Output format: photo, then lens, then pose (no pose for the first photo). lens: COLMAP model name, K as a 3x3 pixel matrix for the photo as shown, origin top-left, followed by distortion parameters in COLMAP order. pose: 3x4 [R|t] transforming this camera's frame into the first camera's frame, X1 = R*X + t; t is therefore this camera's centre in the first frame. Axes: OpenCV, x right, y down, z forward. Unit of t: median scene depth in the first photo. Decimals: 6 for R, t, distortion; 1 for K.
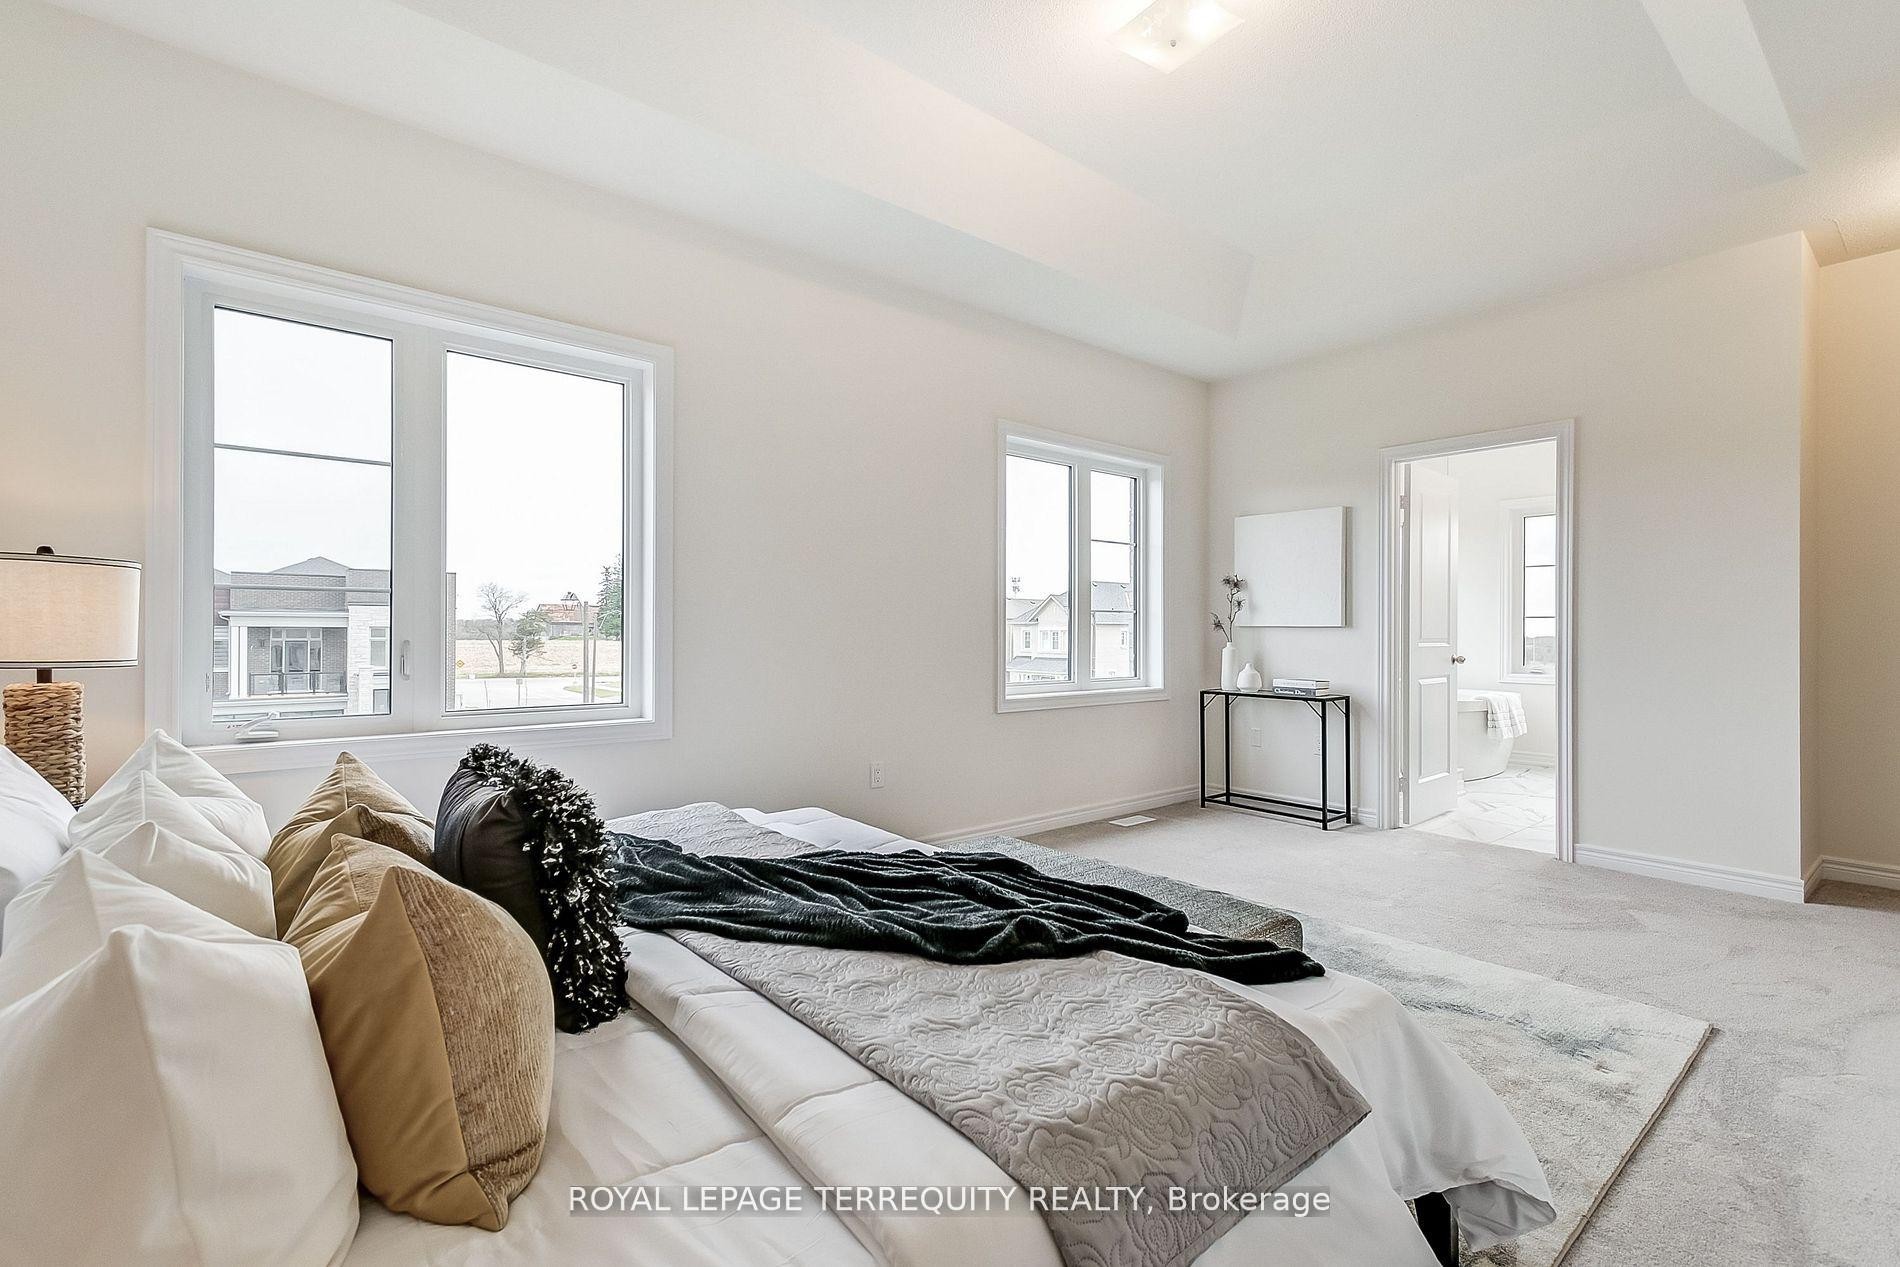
lens RADIAL K [[860.0, 0, 900.9], [0, 860.0, 626.9], [0, 0, 1]] dist [0.009672, 0.000179]
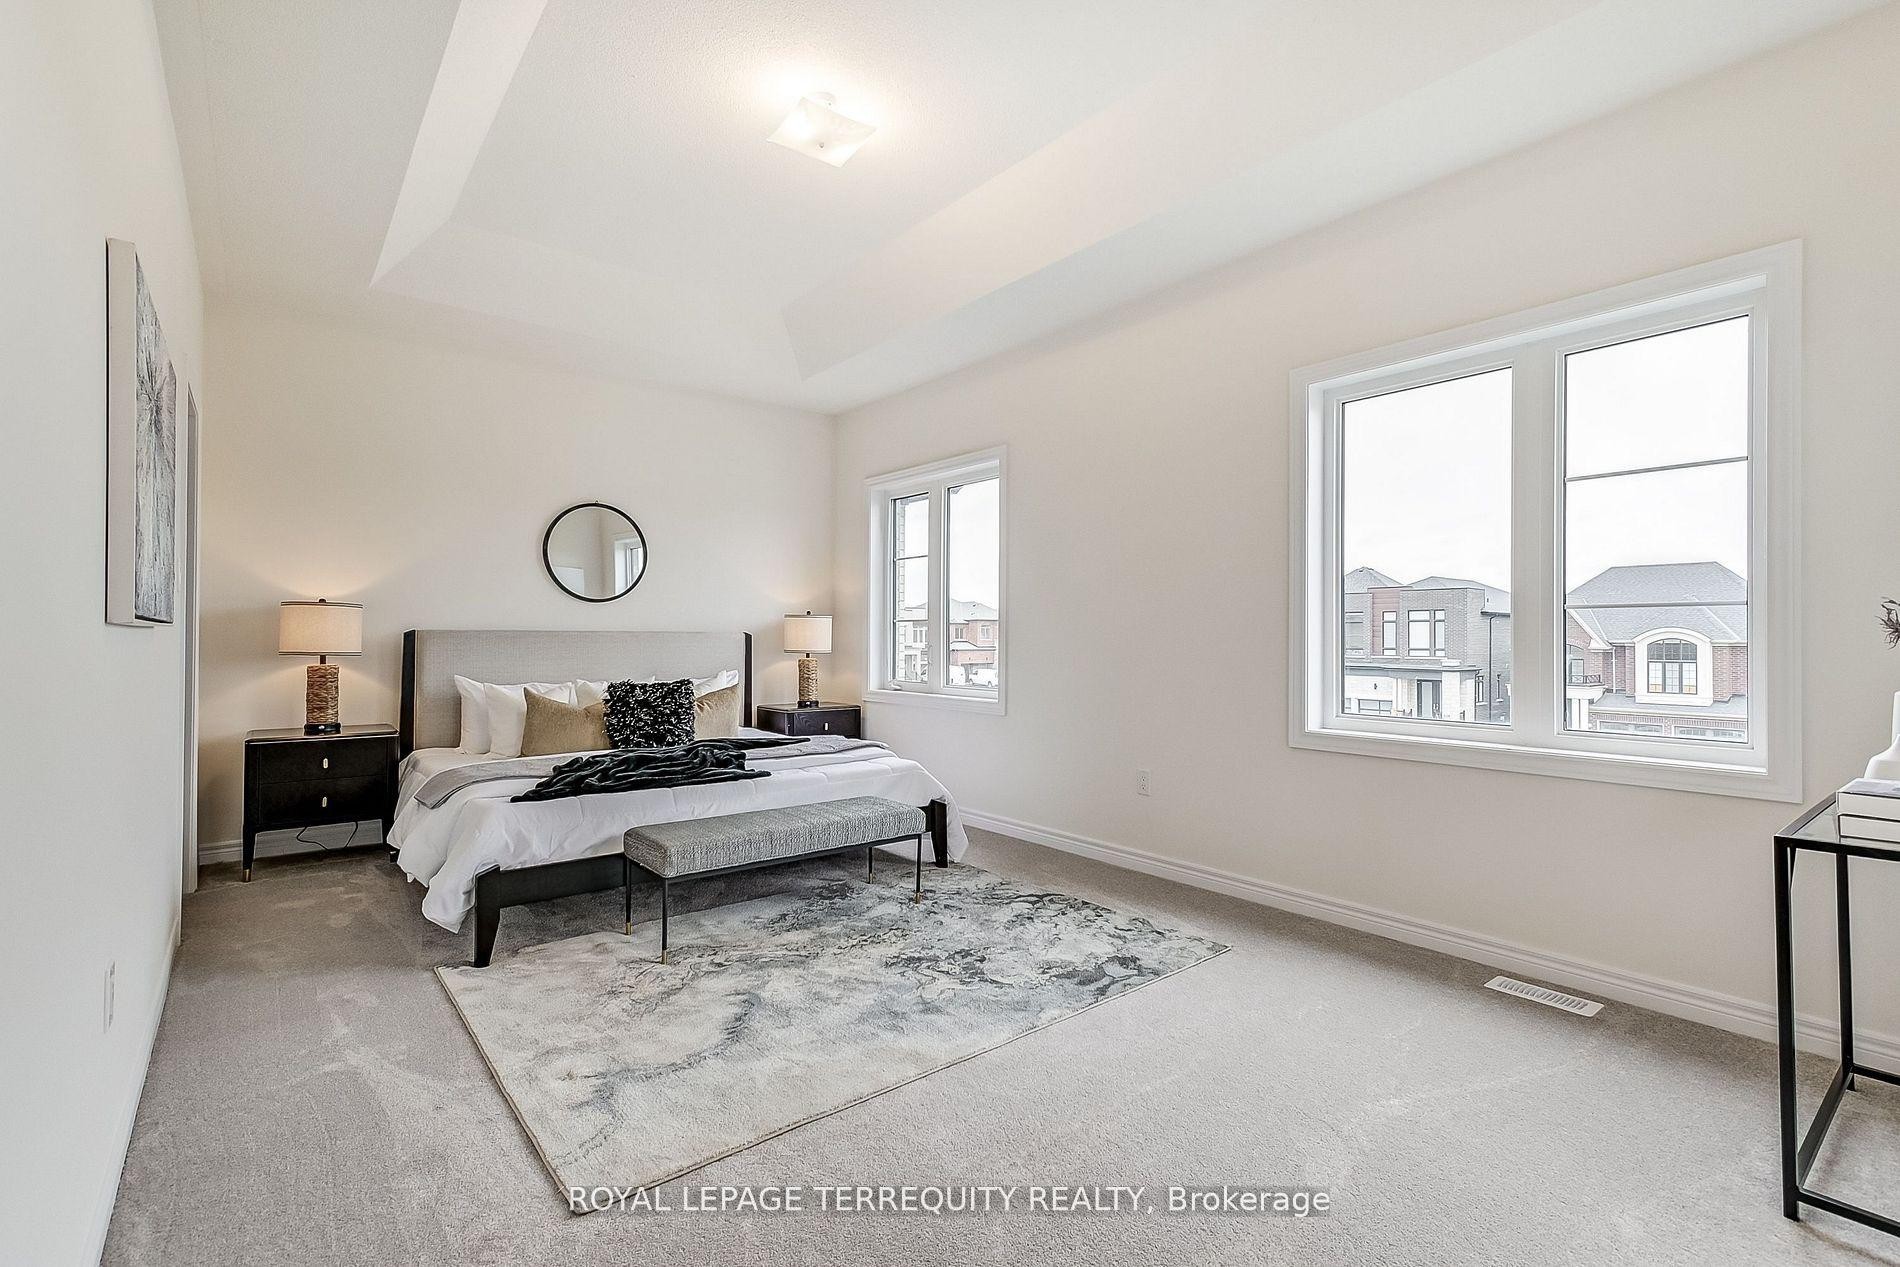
lens RADIAL K [[860.0, 0, 960.2], [0, 860.0, 633.8], [0, 0, 1]] dist [0.009672, 0.000179]
pose [[0.025092, -0.015452, -0.999566, 0.776153], [-0.002749, 0.999876, -0.015525, 0.009589], [0.999681, 0.003137, 0.025047, 0.590590]]
